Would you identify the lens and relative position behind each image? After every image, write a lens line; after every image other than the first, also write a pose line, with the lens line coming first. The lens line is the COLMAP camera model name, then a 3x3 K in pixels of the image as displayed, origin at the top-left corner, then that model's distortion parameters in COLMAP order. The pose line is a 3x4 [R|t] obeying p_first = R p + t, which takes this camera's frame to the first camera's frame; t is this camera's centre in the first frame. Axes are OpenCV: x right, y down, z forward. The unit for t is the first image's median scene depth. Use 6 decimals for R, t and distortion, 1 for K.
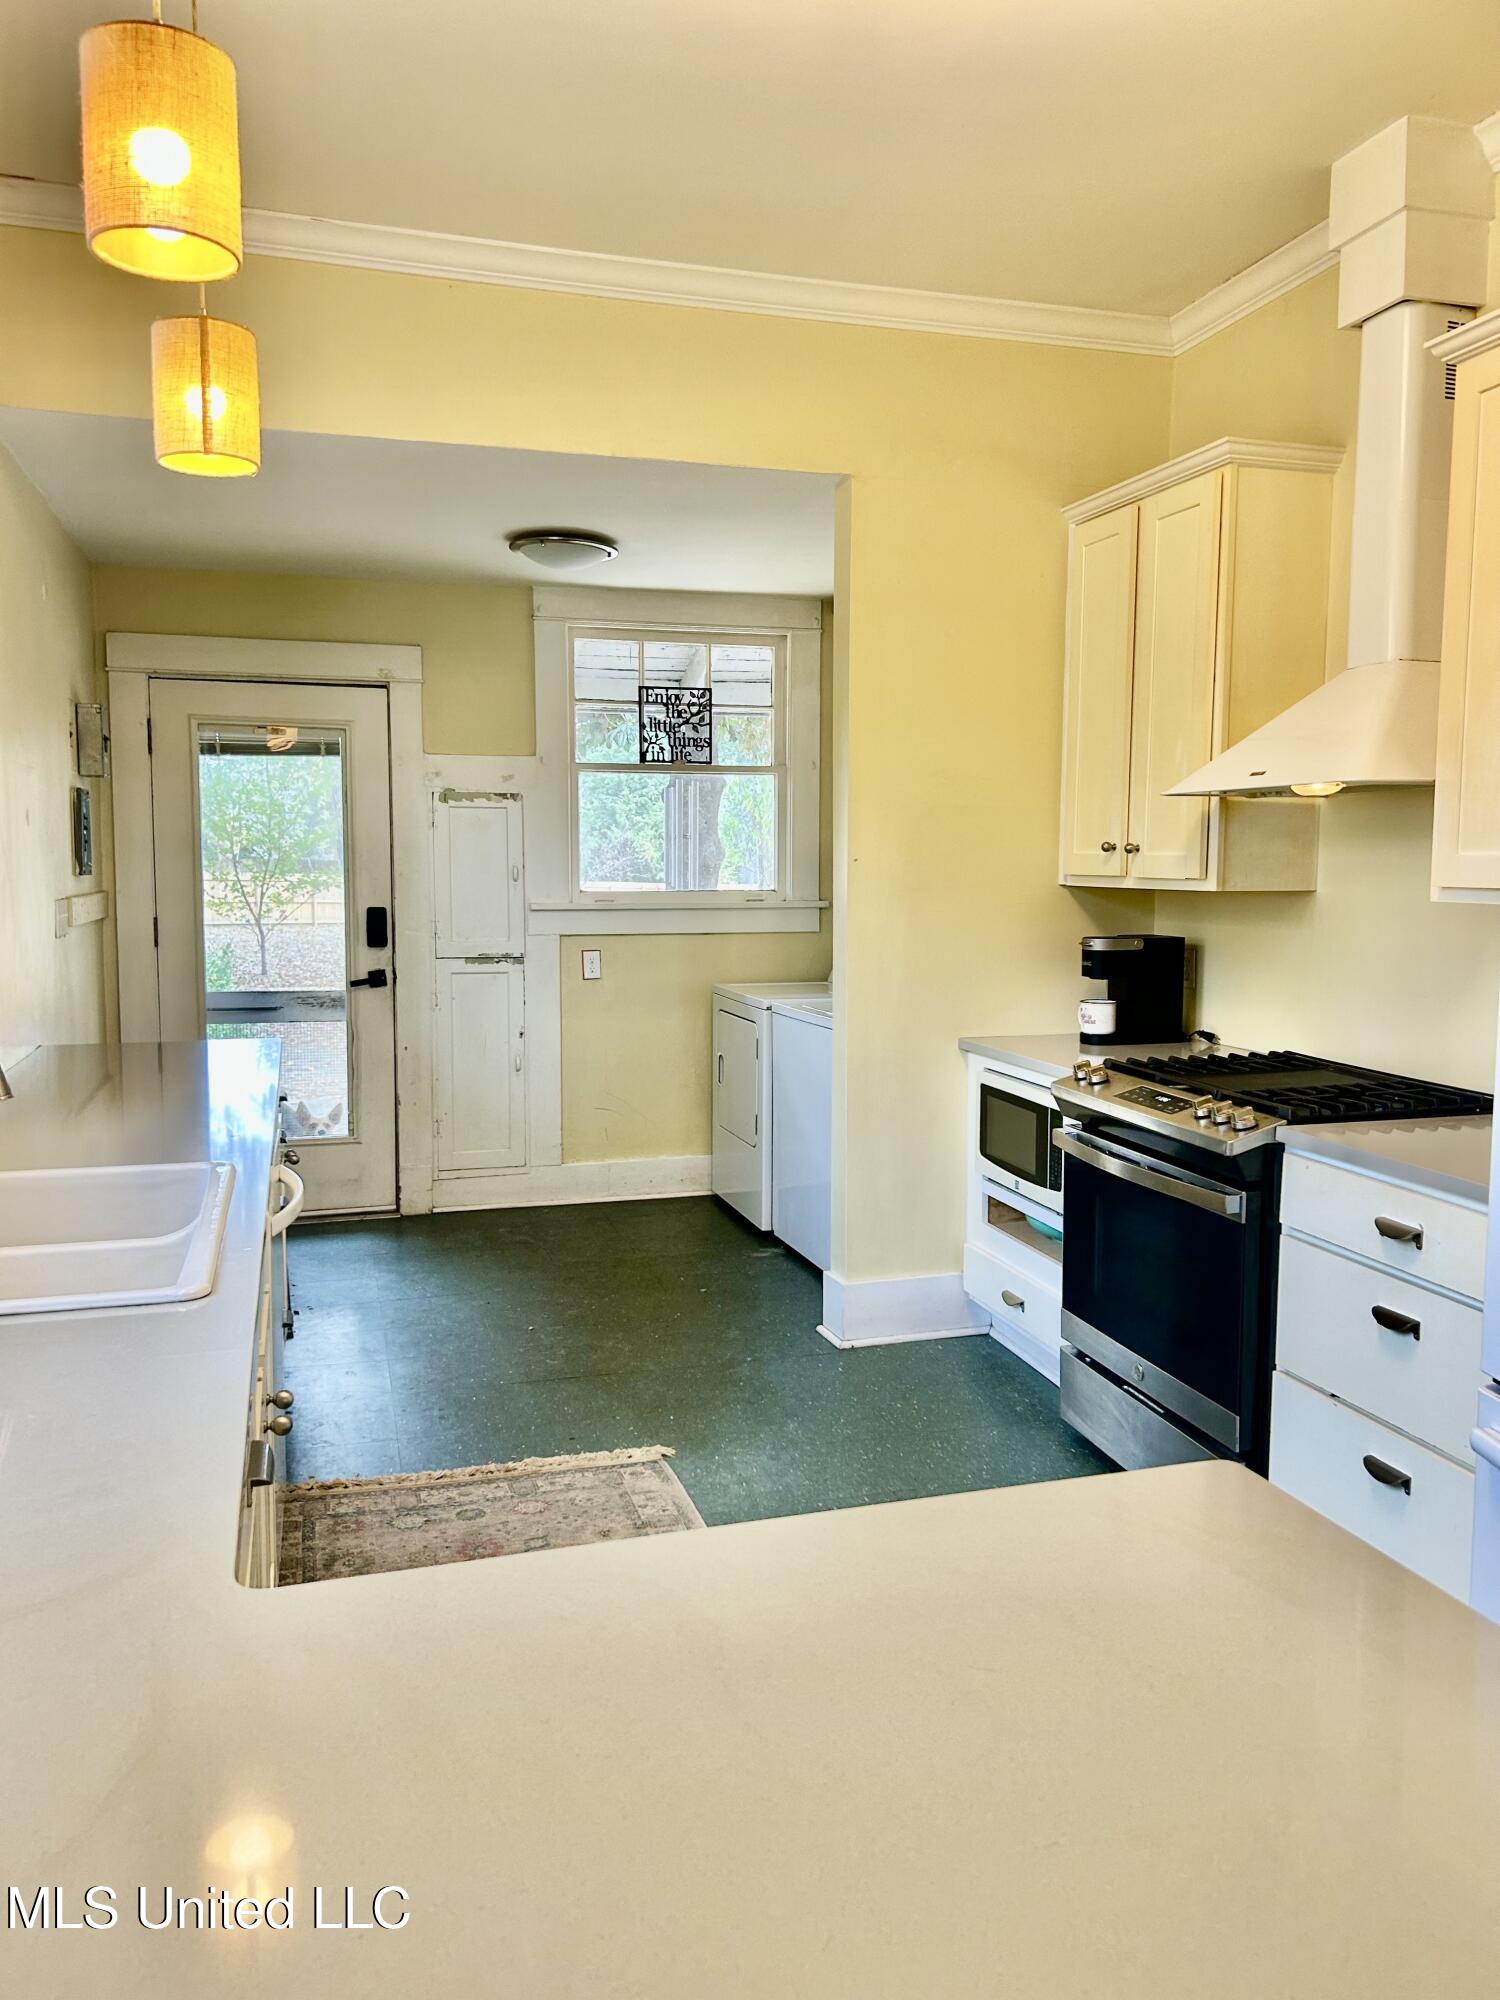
lens RADIAL K [[1507.2, 0, 756.7], [0, 1507.2, 1010.5], [0, 0, 1]] dist [0.010227, -0.009532]
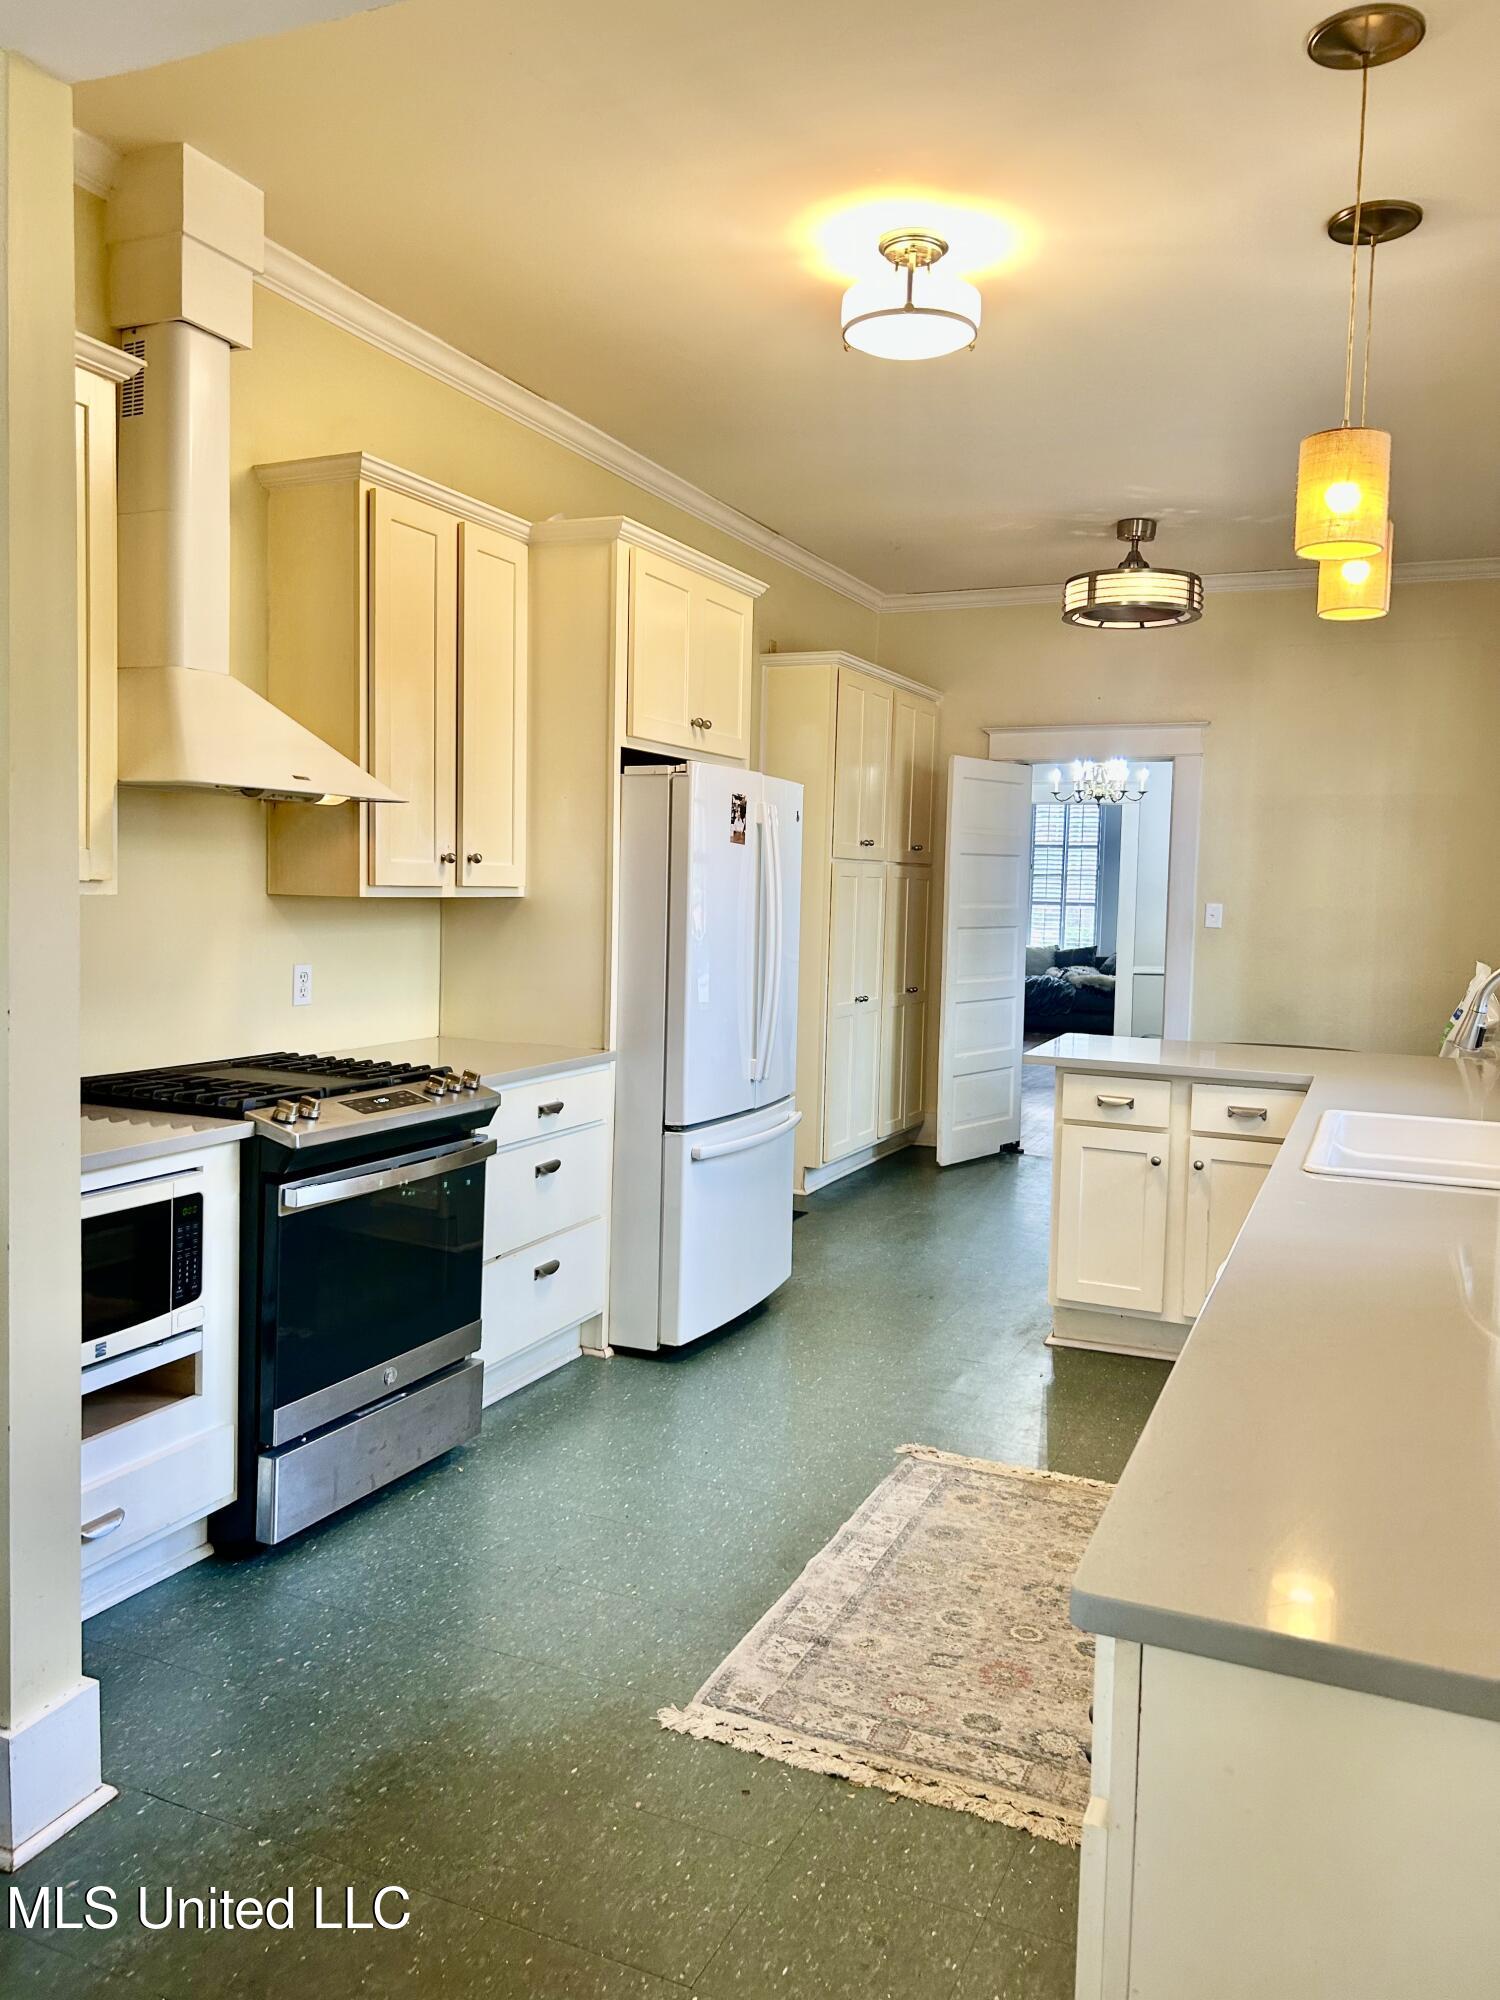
lens RADIAL K [[1507.2, 0, 752.8], [0, 1507.2, 984.5], [0, 0, 1]] dist [0.010227, -0.009532]
pose [[-0.767532, -0.070953, 0.637072, -0.554668], [0.033090, 0.988144, 0.149919, -0.160023], [-0.640156, 0.136148, -0.756085, 1.574874]]
